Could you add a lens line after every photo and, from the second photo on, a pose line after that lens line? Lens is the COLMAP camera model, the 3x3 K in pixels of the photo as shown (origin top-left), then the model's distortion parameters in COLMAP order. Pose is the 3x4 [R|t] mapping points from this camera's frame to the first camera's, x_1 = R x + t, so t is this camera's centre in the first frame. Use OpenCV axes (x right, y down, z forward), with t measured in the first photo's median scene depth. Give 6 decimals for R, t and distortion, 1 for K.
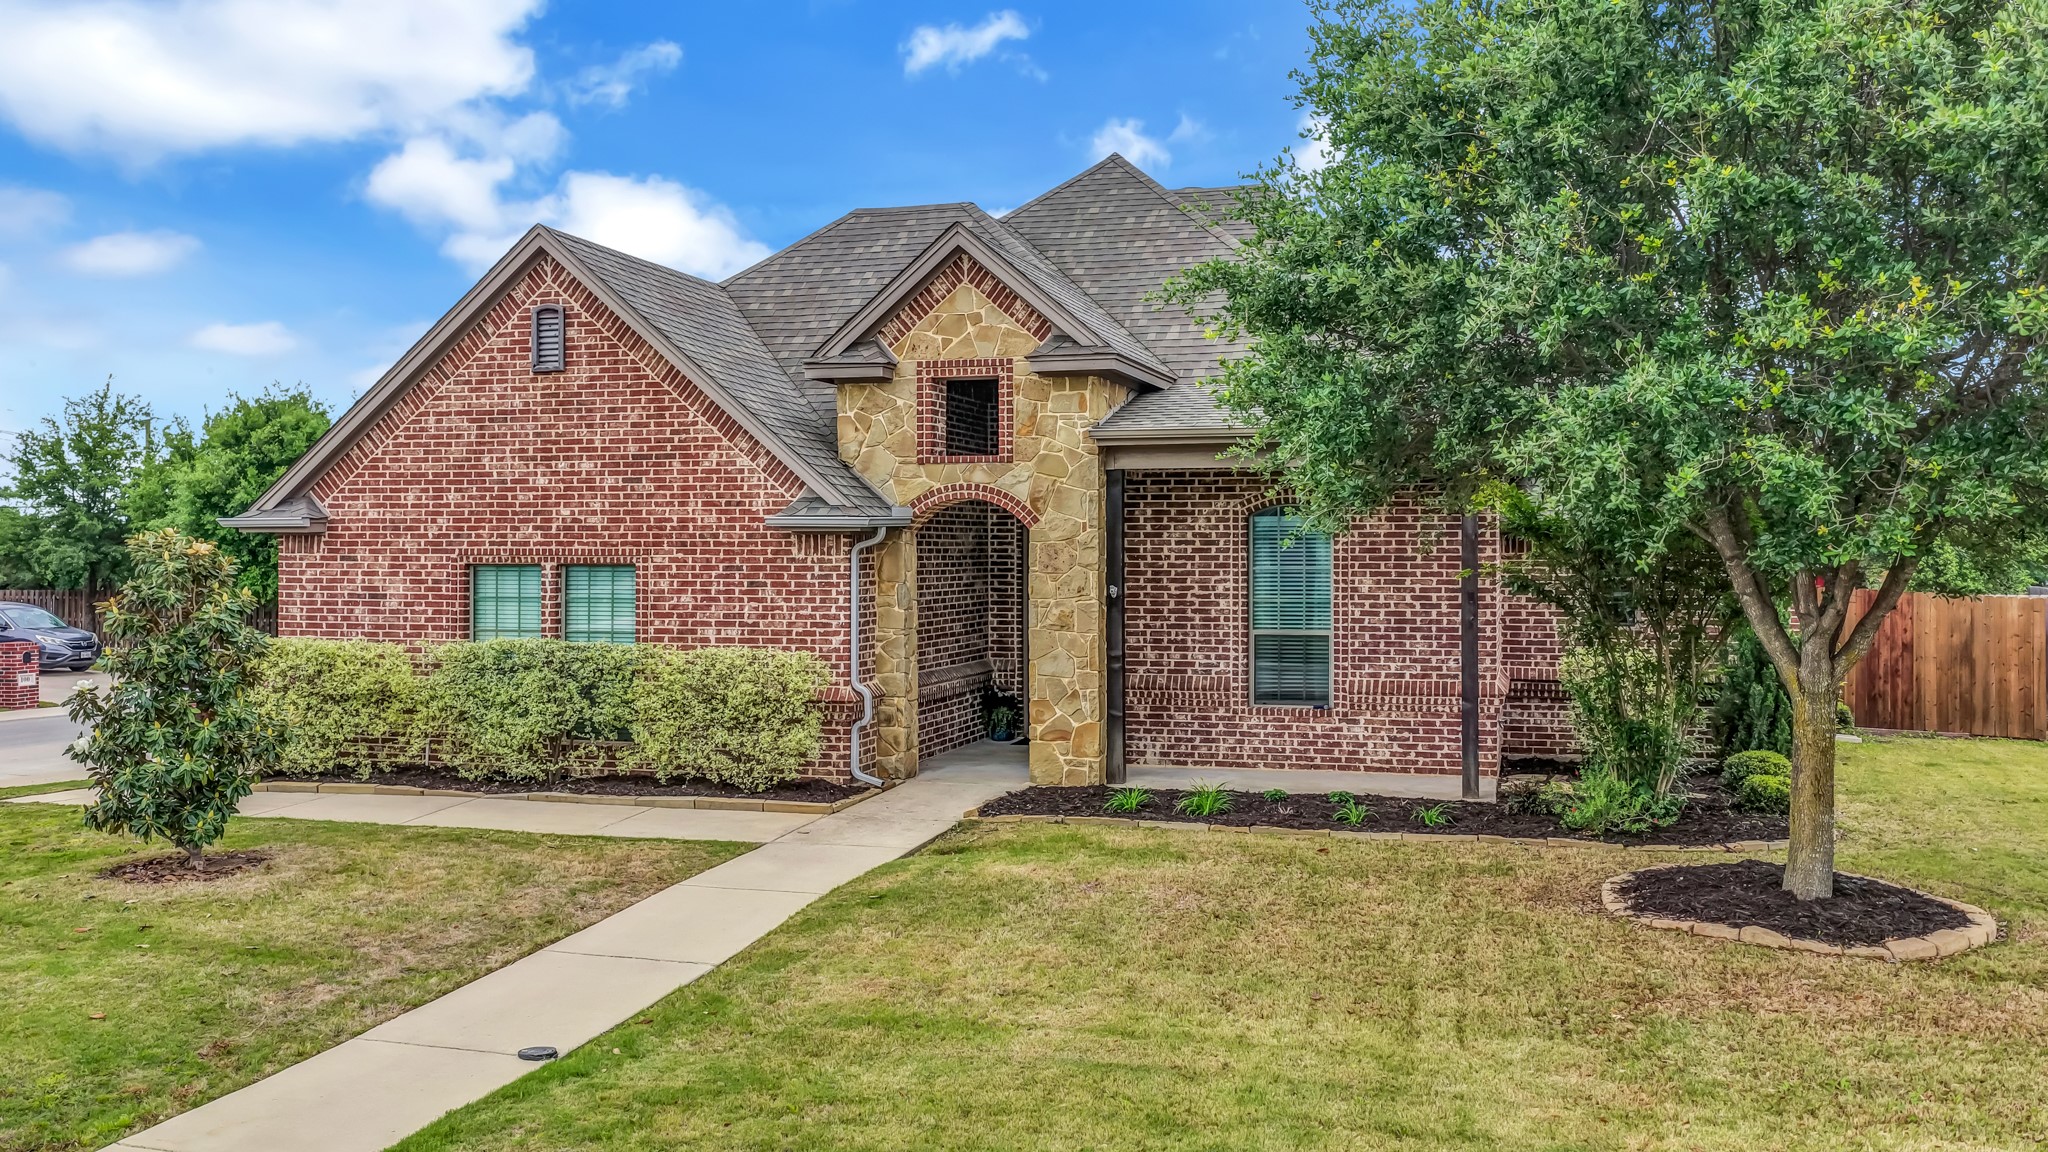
lens RADIAL K [[1735.9, 0, 1033.0], [0, 1735.9, 556.0], [0, 0, 1]] dist [-0.007480, -0.004030]
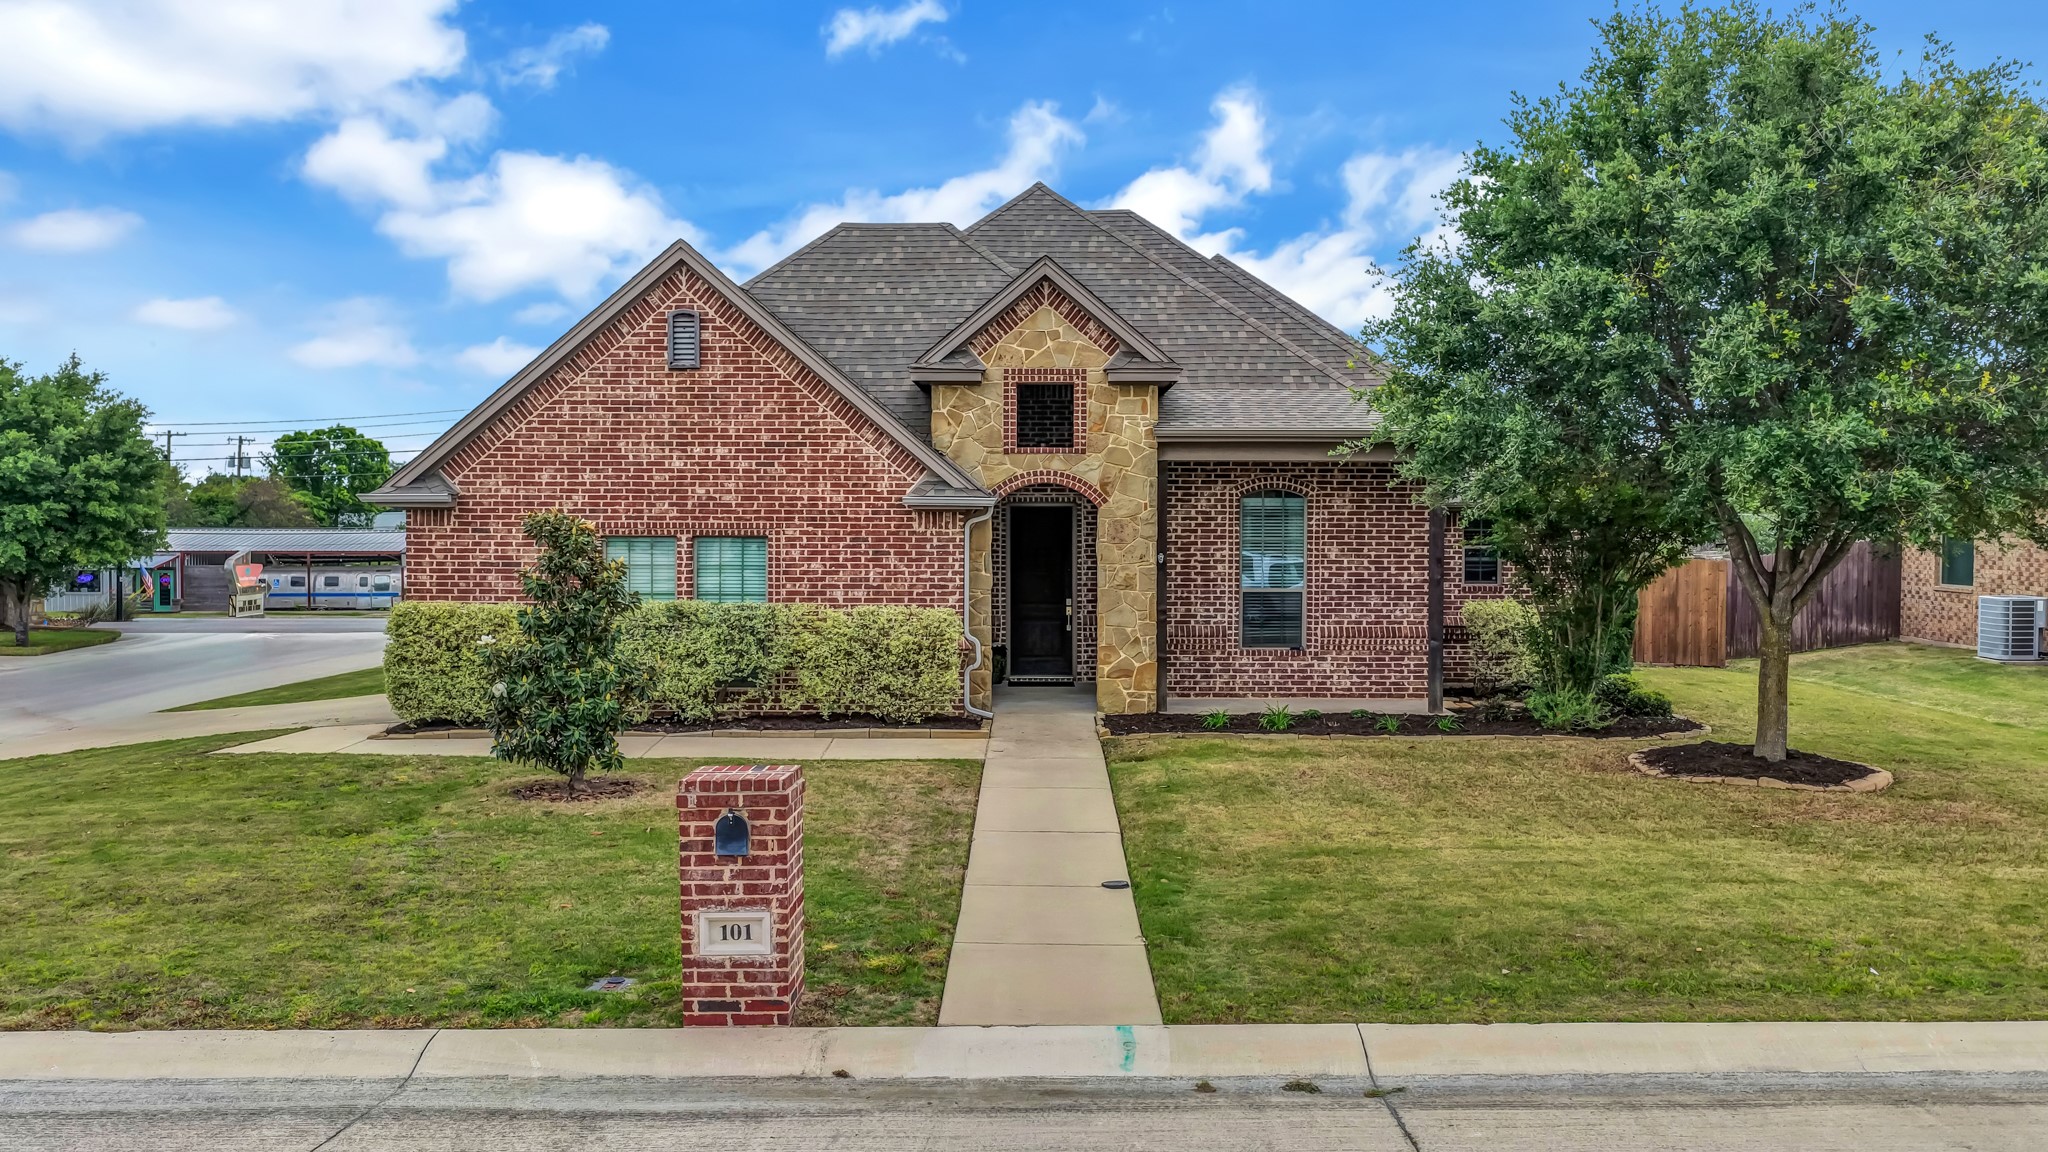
lens RADIAL K [[1749.9, 0, 1007.9], [0, 1749.9, 598.1], [0, 0, 1]] dist [-0.002149, 0.002144]
pose [[0.963712, -0.009335, 0.266781, -0.385024], [-0.002558, 0.999020, 0.044196, -0.006069], [-0.266932, -0.043274, 0.962743, -0.180645]]
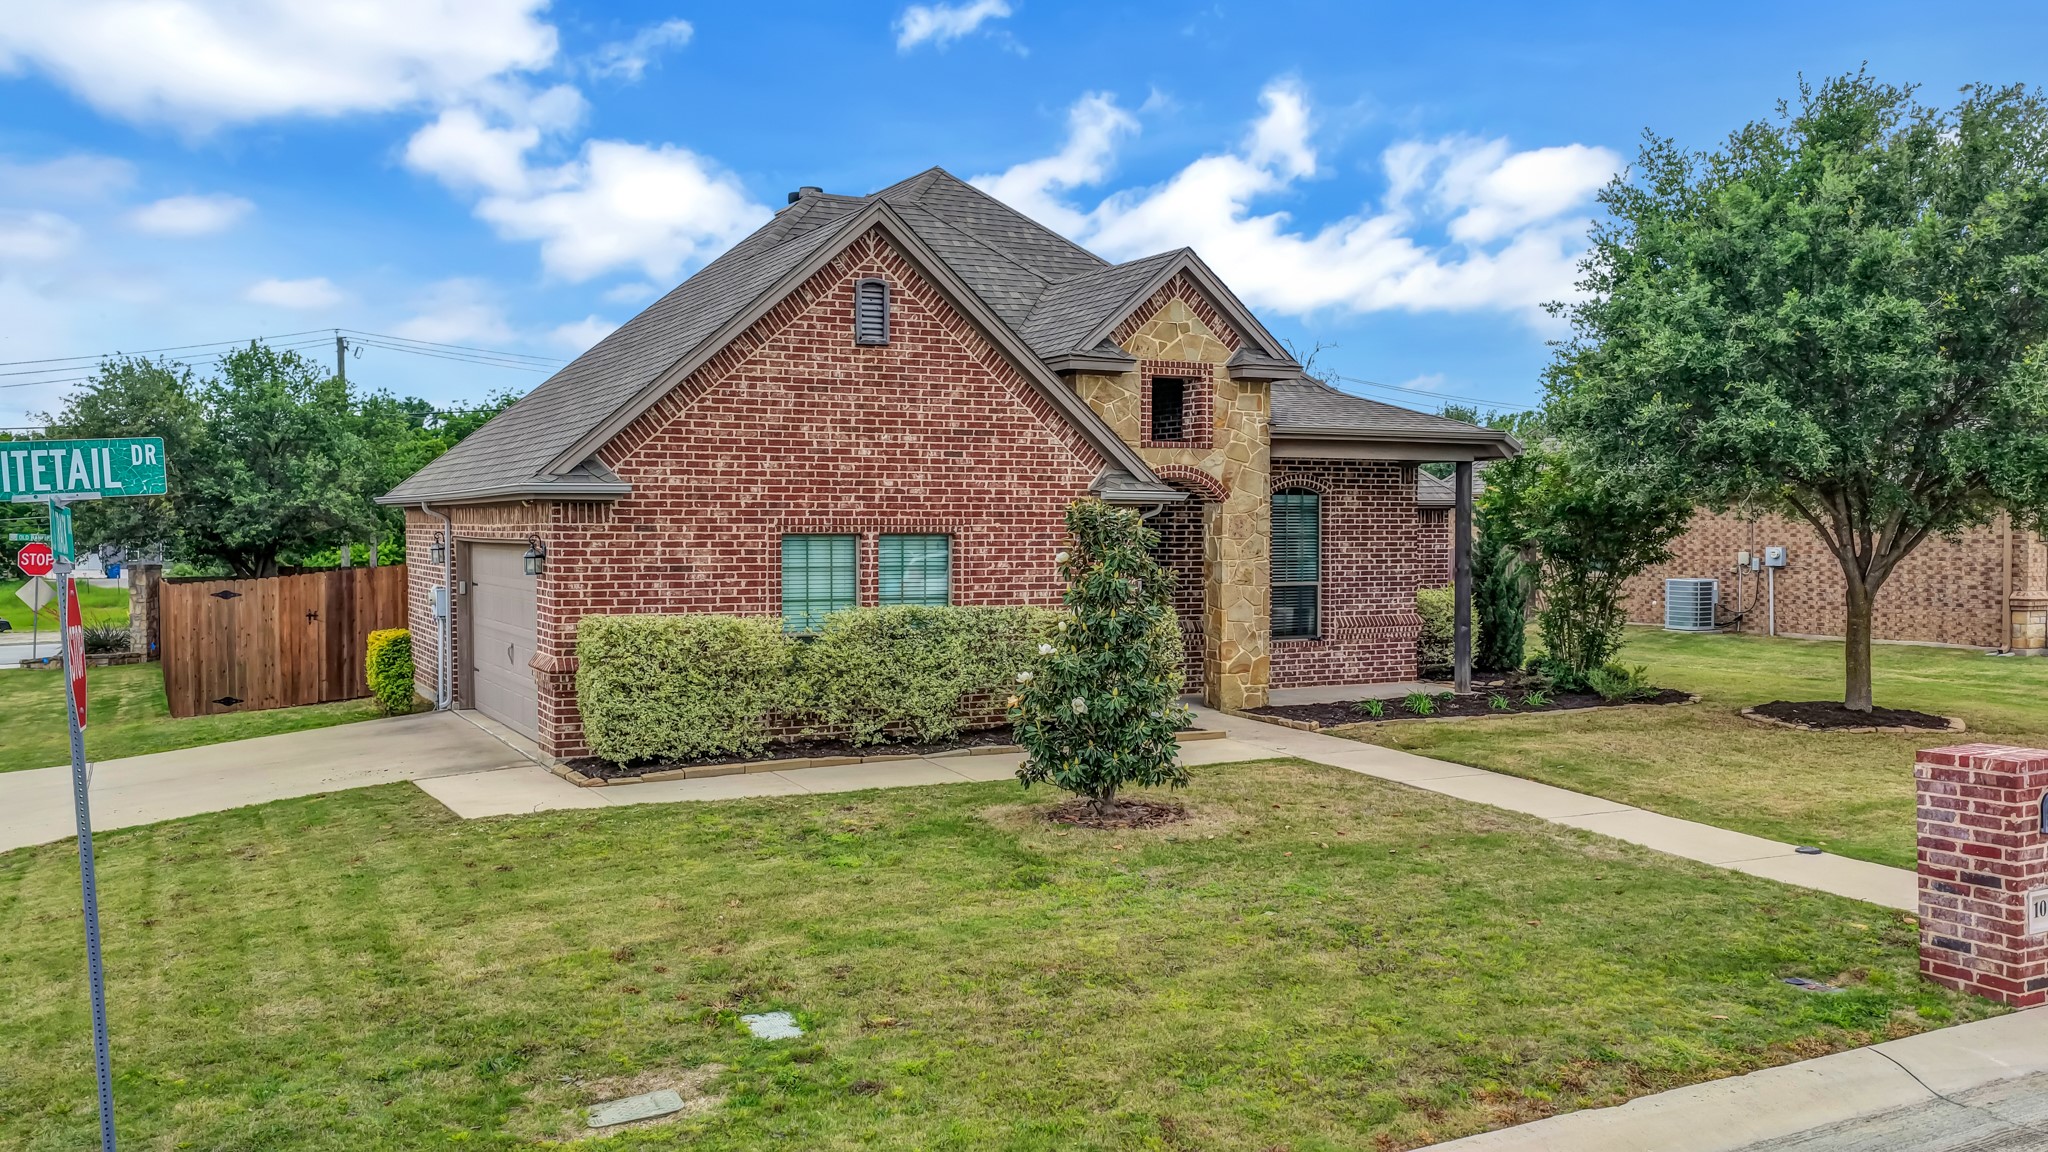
lens RADIAL K [[1749.9, 0, 1007.9], [0, 1749.9, 598.1], [0, 0, 1]] dist [-0.002149, 0.002144]
pose [[0.720207, -0.029086, 0.693149, -0.943928], [0.002568, 0.999226, 0.039261, 0.002436], [-0.693755, -0.026496, 0.719724, 0.201092]]
